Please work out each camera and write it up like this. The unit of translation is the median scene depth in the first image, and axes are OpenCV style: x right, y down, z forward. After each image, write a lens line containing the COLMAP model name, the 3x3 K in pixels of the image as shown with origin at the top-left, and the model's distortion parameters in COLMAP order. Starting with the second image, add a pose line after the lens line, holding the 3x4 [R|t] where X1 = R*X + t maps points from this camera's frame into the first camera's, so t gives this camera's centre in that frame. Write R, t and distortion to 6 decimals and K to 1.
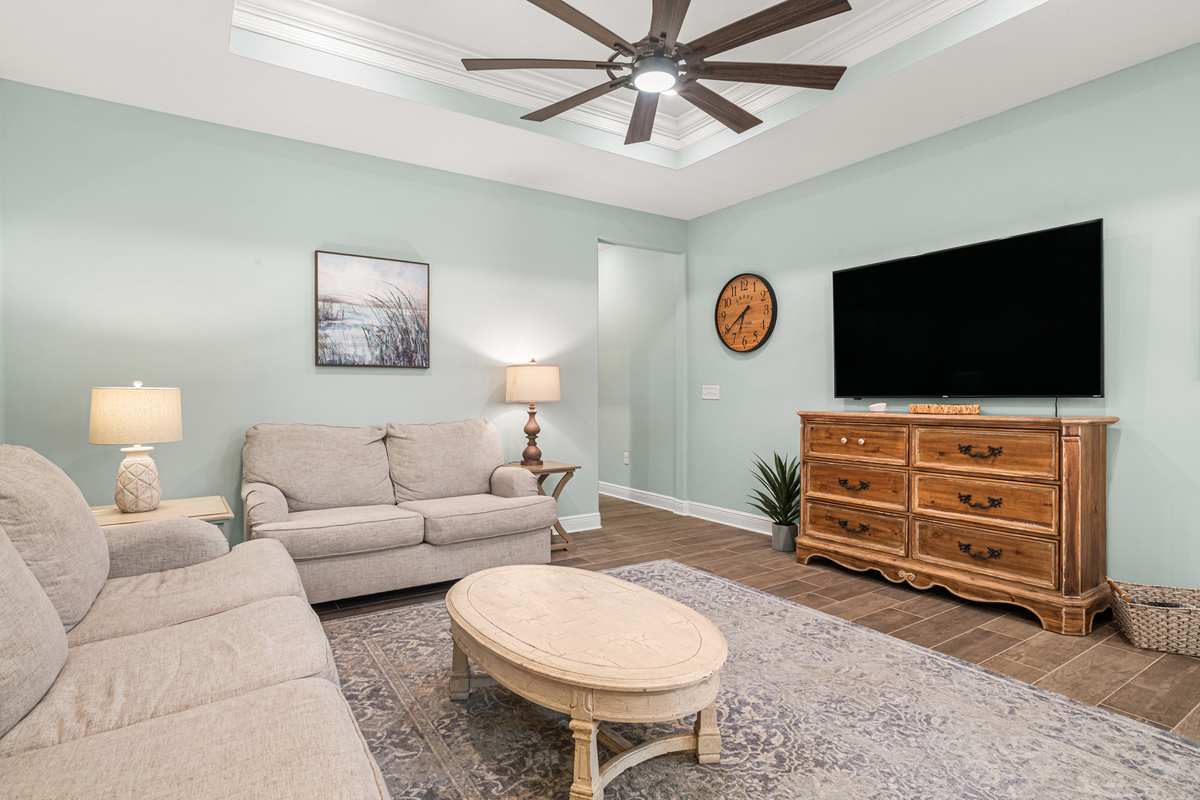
lens RADIAL K [[611.4, 0, 606.9], [0, 611.4, 401.9], [0, 0, 1]] dist [-0.033763, 0.020779]
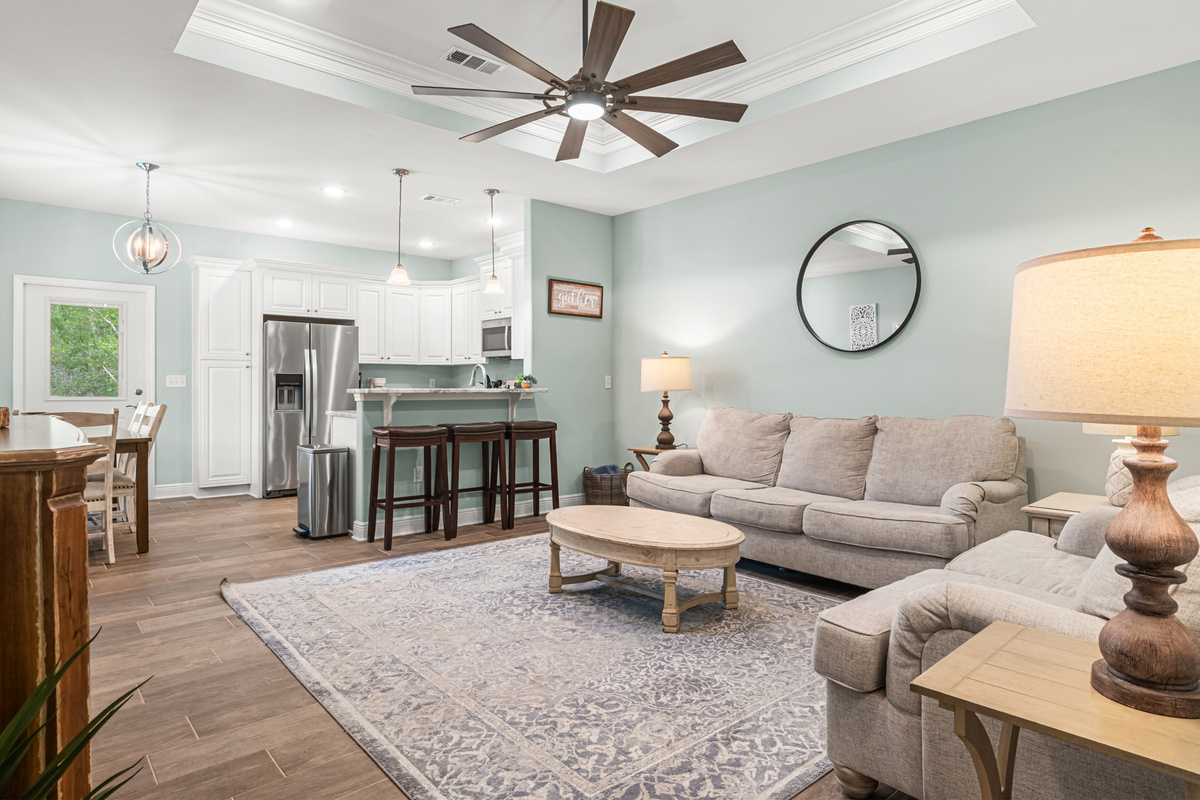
lens RADIAL K [[611.4, 0, 606.9], [0, 611.4, 401.9], [0, 0, 1]] dist [-0.033763, 0.020779]
pose [[-0.991318, 0.004681, -0.131405, 0.185094], [-0.000121, 0.999333, 0.036512, -0.017399], [0.131489, 0.036211, -0.990656, 2.076494]]
